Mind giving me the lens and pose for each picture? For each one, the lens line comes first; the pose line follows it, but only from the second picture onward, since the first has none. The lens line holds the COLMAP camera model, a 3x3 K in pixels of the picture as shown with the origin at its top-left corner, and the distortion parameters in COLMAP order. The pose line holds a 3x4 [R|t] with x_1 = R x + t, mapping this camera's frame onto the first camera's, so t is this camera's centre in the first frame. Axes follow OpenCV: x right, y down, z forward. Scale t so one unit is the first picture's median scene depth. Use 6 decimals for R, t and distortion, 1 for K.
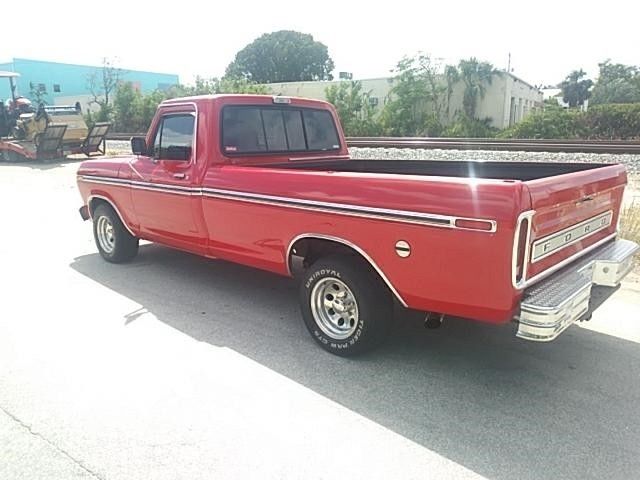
lens RADIAL K [[498.4, 0, 316.6], [0, 498.4, 240.2], [0, 0, 1]] dist [0.033594, -0.050268]
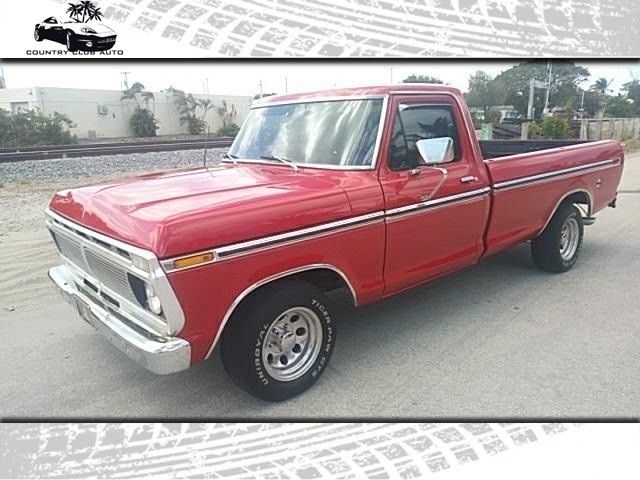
lens RADIAL K [[498.4, 0, 316.6], [0, 498.4, 240.2], [0, 0, 1]] dist [0.033594, -0.050268]
pose [[0.101883, -0.228176, 0.968274, -0.852110], [0.249703, 0.948043, 0.197135, -0.196190], [-0.962948, 0.221696, 0.153566, 0.855506]]
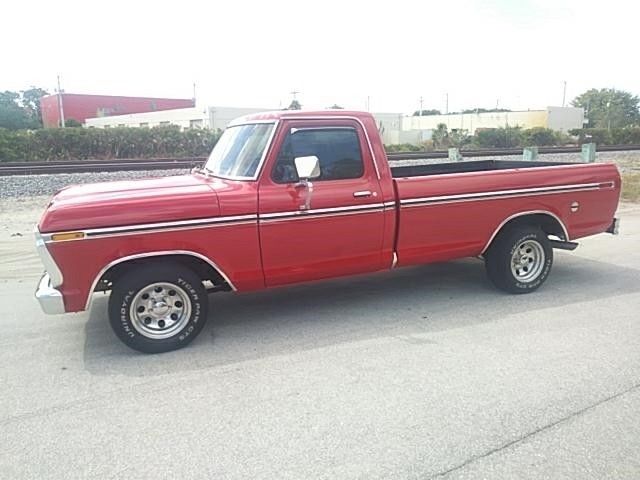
lens RADIAL K [[498.4, 0, 316.6], [0, 498.4, 240.2], [0, 0, 1]] dist [0.033594, -0.050268]
pose [[0.412108, -0.179509, 0.893277, -0.875547], [0.219033, 0.971168, 0.094112, -0.114080], [-0.884416, 0.156873, 0.439545, 0.510153]]
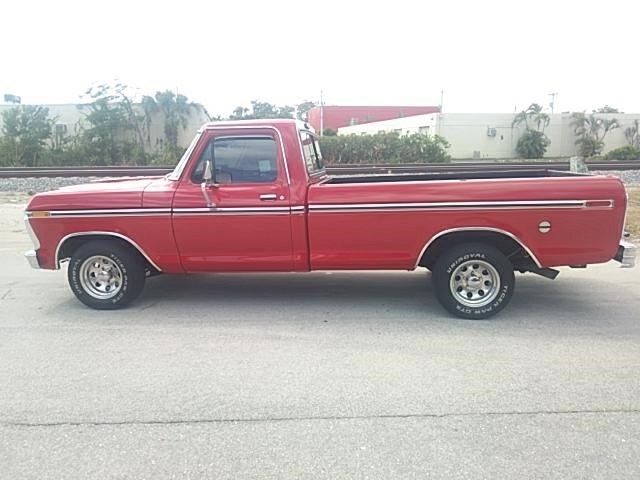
lens RADIAL K [[498.4, 0, 316.6], [0, 498.4, 240.2], [0, 0, 1]] dist [0.033594, -0.050268]
pose [[0.797239, -0.110685, 0.593430, -0.608883], [0.143928, 0.989549, -0.008790, -0.013800], [-0.586255, 0.092419, 0.804838, 0.100185]]
